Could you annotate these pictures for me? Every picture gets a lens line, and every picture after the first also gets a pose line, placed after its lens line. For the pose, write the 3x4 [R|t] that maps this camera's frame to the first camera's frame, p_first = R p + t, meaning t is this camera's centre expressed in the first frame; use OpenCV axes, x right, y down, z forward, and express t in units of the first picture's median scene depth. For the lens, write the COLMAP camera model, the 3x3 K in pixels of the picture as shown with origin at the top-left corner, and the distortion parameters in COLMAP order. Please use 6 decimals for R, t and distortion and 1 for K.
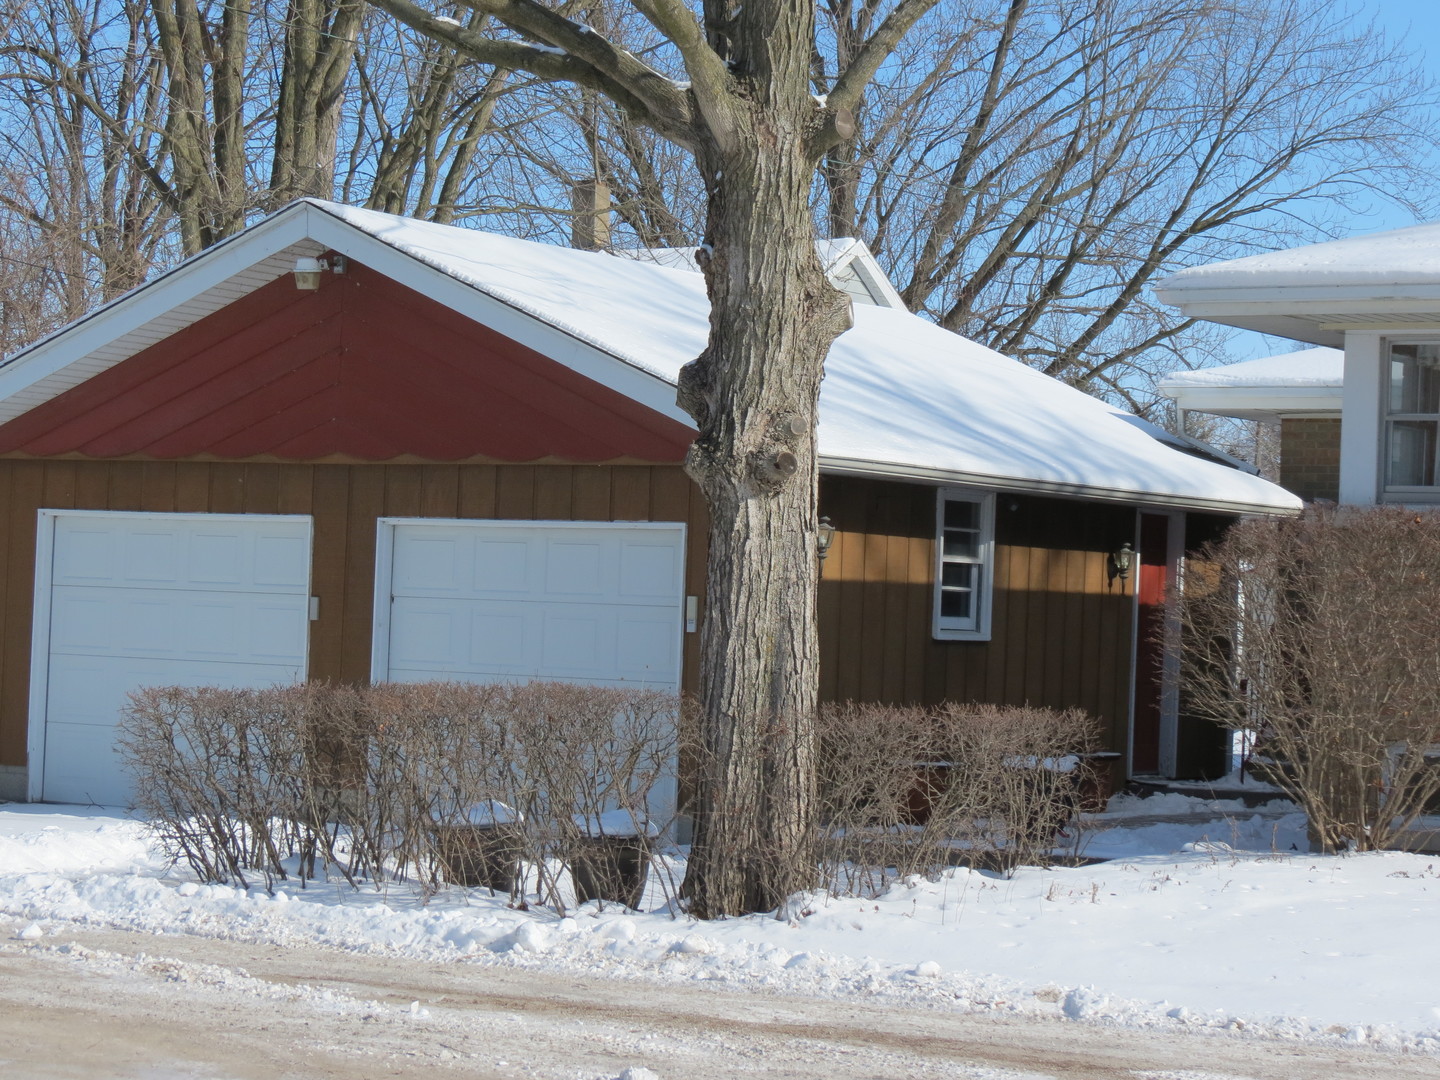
lens RADIAL K [[3838.0, 0, 720.0], [0, 3838.0, 540.0], [0, 0, 1]] dist [0.089211, 1.010816]
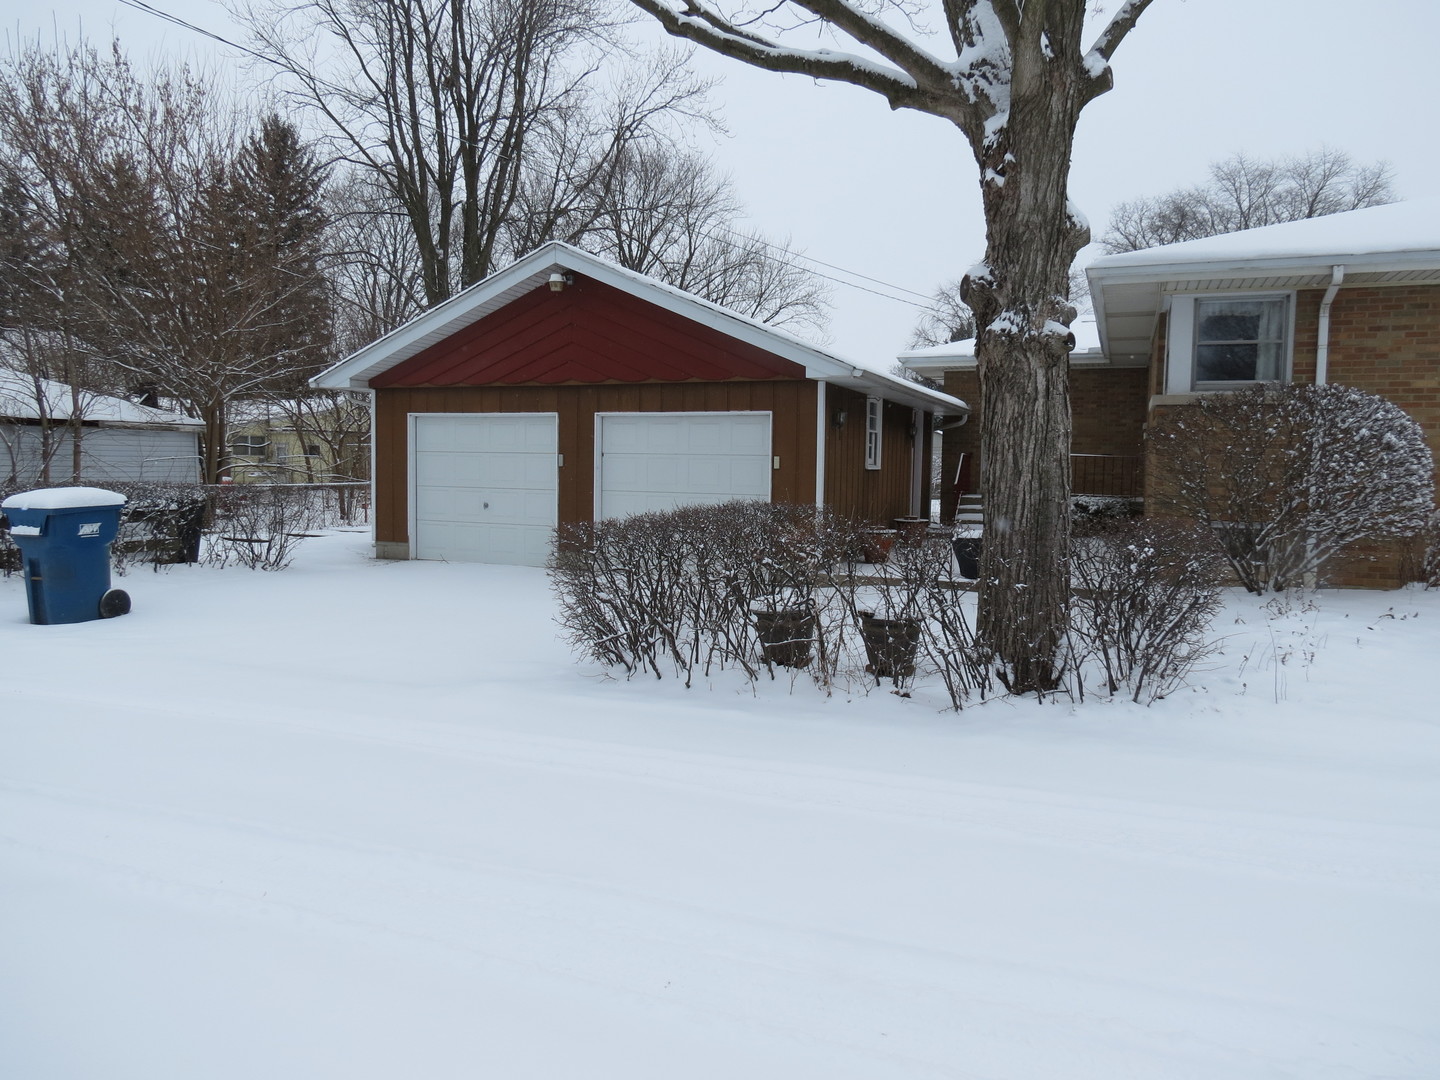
lens RADIAL K [[1013.5, 0, 720.0], [0, 1013.5, 540.0], [0, 0, 1]] dist [-0.015751, 0.000117]
pose [[0.985237, -0.032983, 0.167987, -0.114843], [0.016231, 0.994842, 0.100133, 0.007895], [-0.170423, -0.095928, 0.980691, 0.483229]]
